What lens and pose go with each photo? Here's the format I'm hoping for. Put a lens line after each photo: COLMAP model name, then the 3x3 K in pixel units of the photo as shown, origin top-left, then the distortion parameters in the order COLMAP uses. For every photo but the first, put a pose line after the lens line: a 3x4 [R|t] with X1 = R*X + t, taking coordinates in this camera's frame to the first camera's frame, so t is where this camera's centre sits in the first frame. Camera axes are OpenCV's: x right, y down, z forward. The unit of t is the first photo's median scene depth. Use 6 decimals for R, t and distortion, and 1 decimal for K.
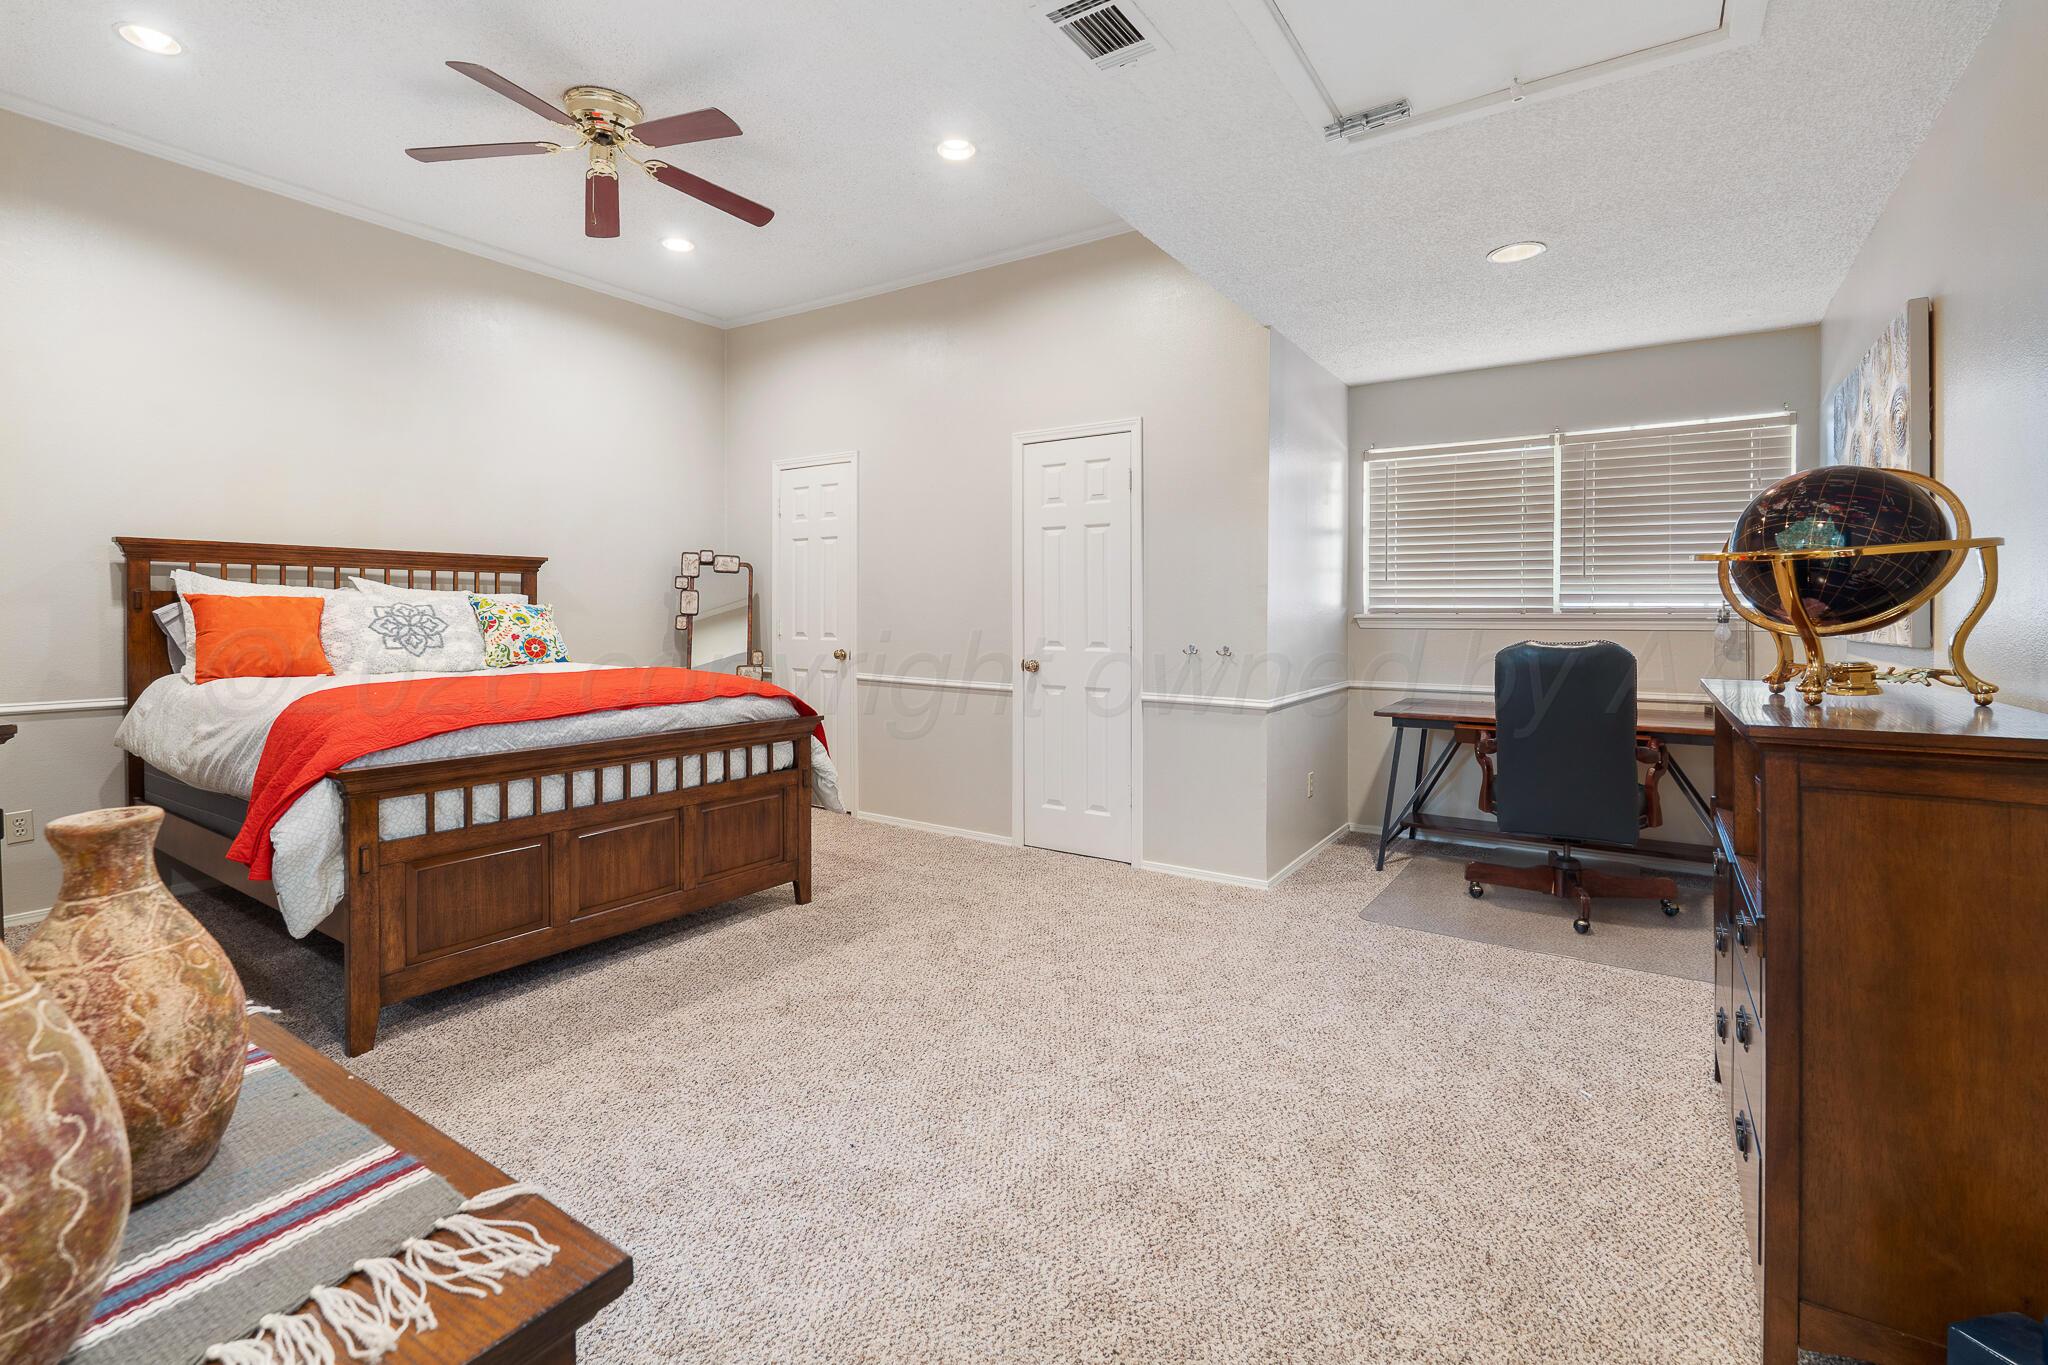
lens RADIAL K [[935.6, 0, 1026.0], [0, 935.6, 646.6], [0, 0, 1]] dist [-0.000704, -0.000211]
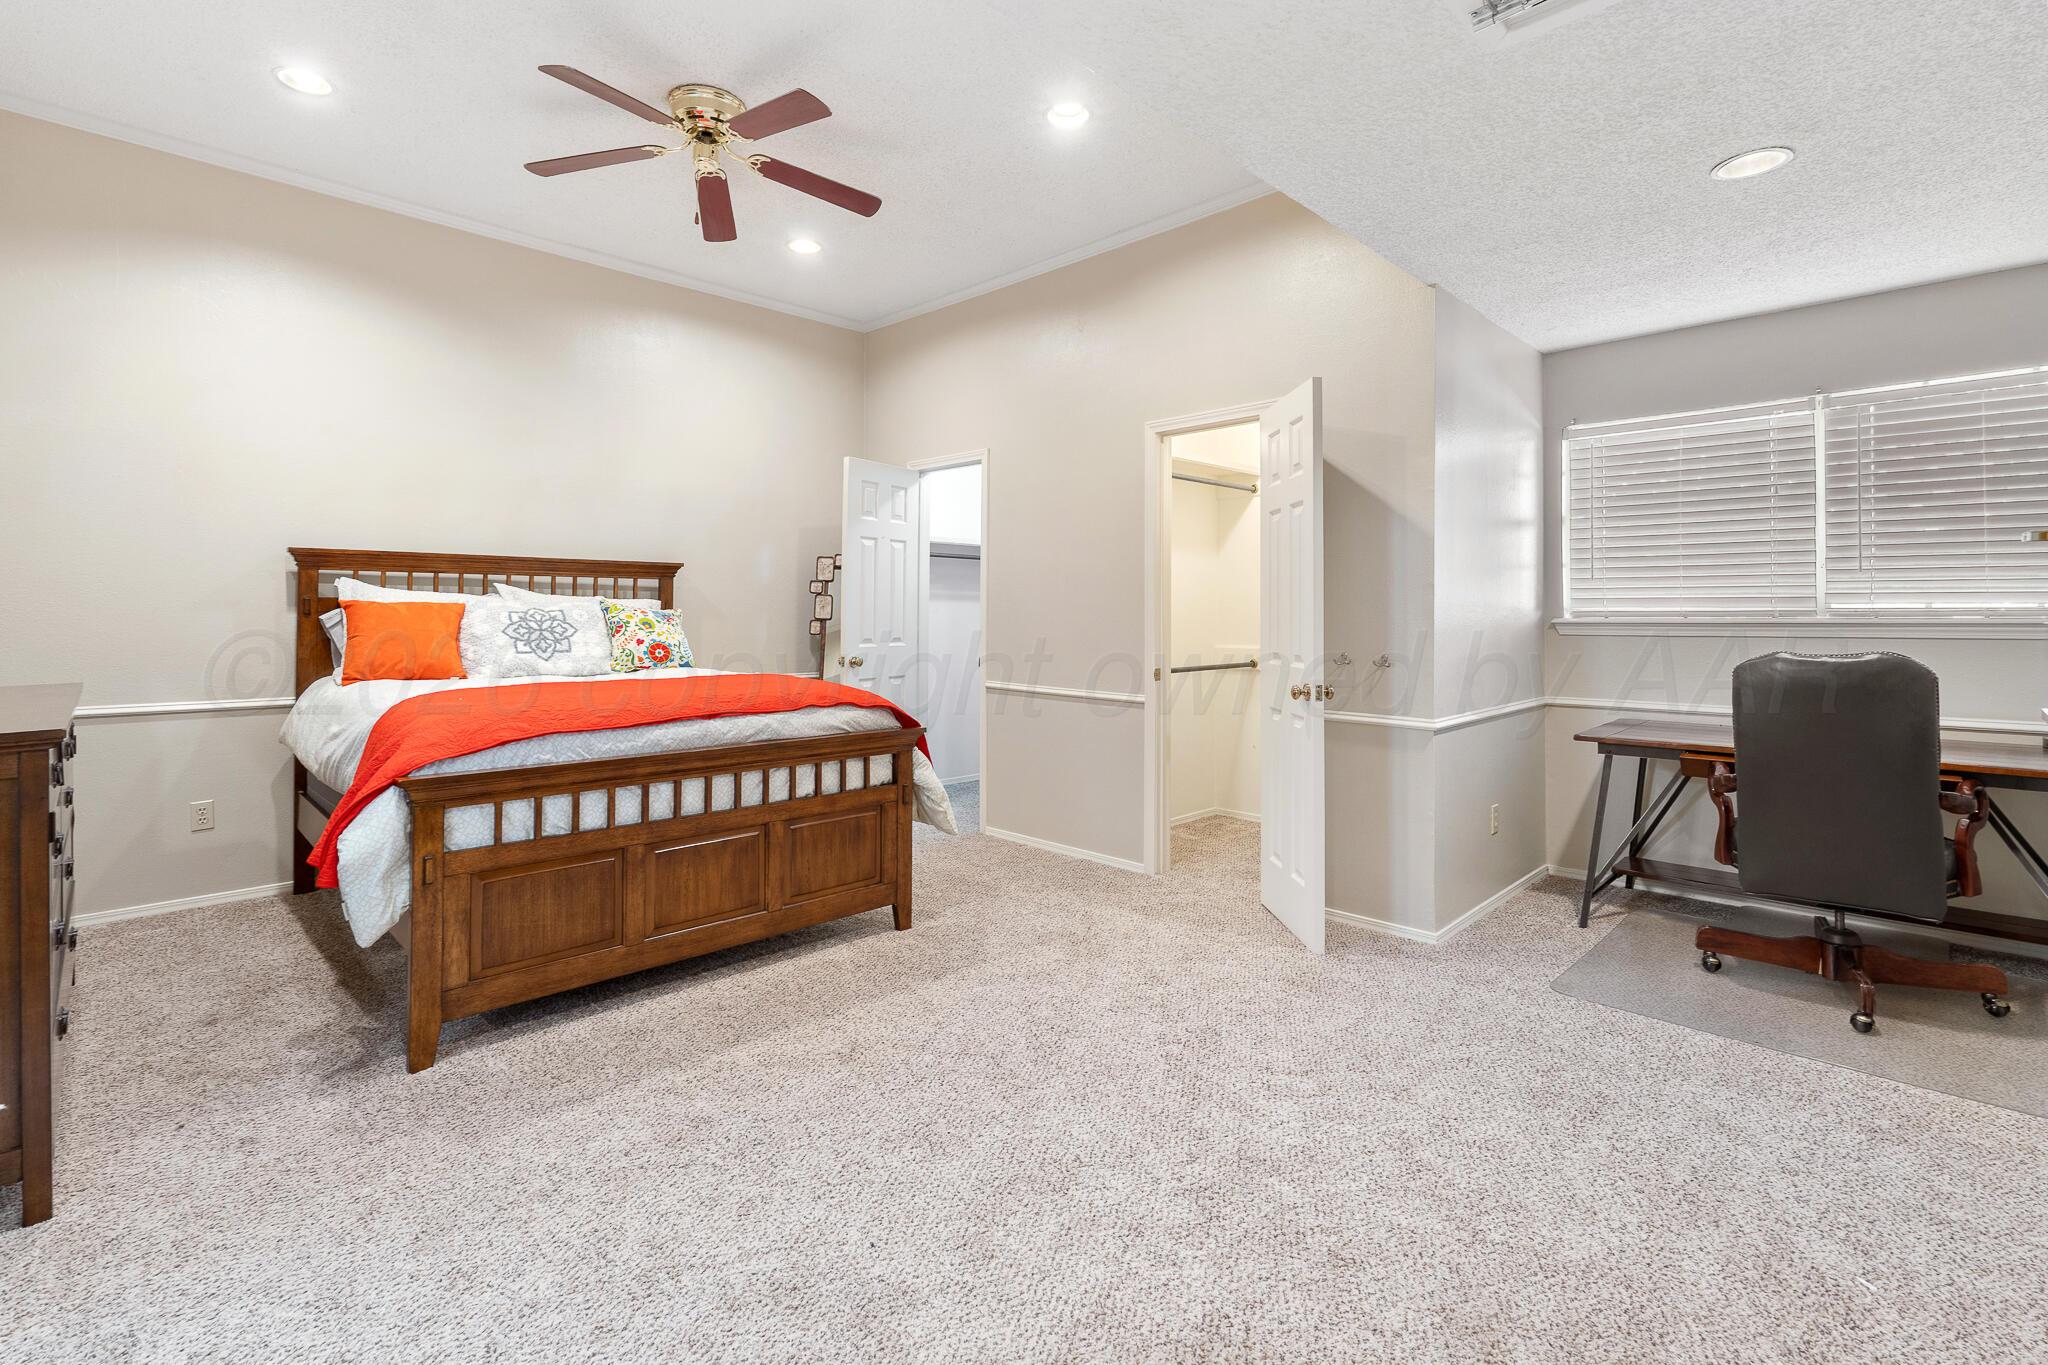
lens RADIAL K [[946.7, 0, 1024.1], [0, 946.7, 625.3], [0, 0, 1]] dist [-0.000795, -0.000357]
pose [[0.981885, 0.000550, -0.189479, 0.064055], [-0.005820, 0.999611, -0.027260, -0.003311], [0.189391, 0.027869, 0.981506, 0.095964]]
